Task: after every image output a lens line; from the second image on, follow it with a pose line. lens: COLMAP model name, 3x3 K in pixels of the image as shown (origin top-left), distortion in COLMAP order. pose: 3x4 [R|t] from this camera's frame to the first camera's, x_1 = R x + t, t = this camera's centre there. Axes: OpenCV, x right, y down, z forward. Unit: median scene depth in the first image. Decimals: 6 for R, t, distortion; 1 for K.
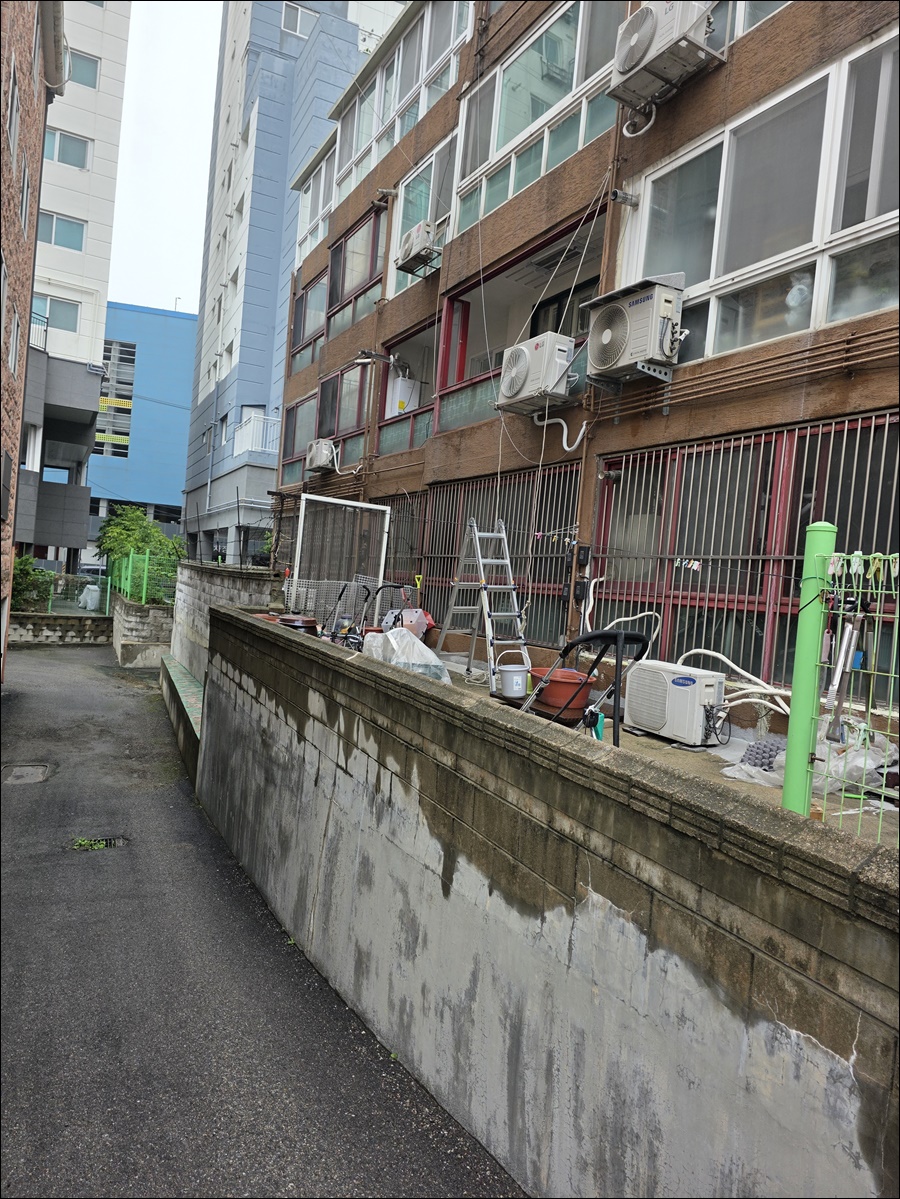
lens RADIAL K [[804.2, 0, 450.7], [0, 804.2, 612.5], [0, 0, 1]] dist [0.080610, -0.075878]
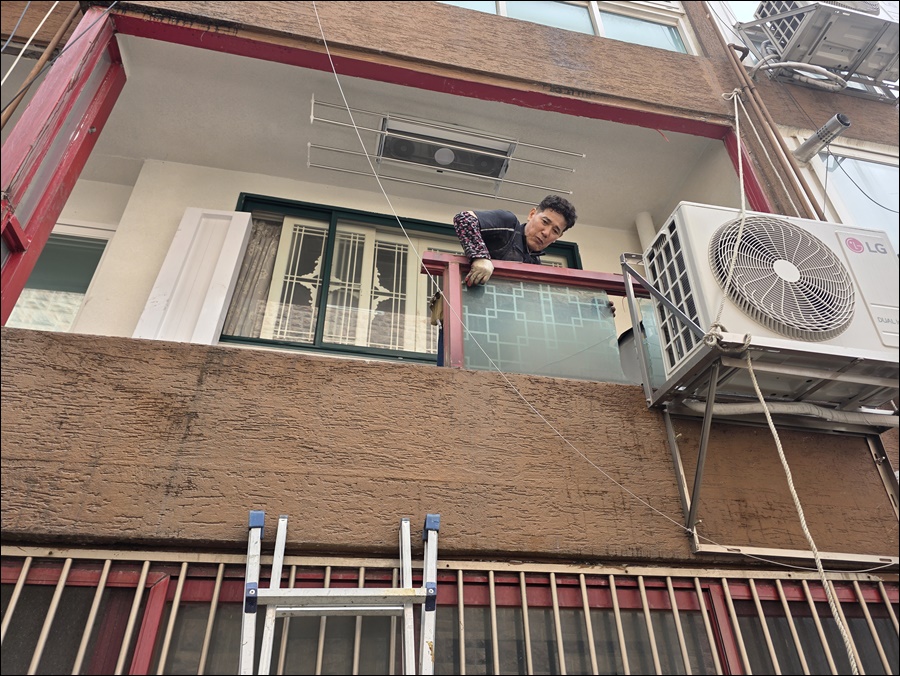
lens RADIAL K [[606.8, 0, 454.5], [0, 606.8, 339.2], [0, 0, 1]] dist [0.077858, -0.070704]
pose [[0.282415, 0.467087, 0.837897, -0.123336], [0.070813, 0.860920, -0.503789, -0.118446], [-0.956675, 0.201612, 0.210061, 0.840990]]
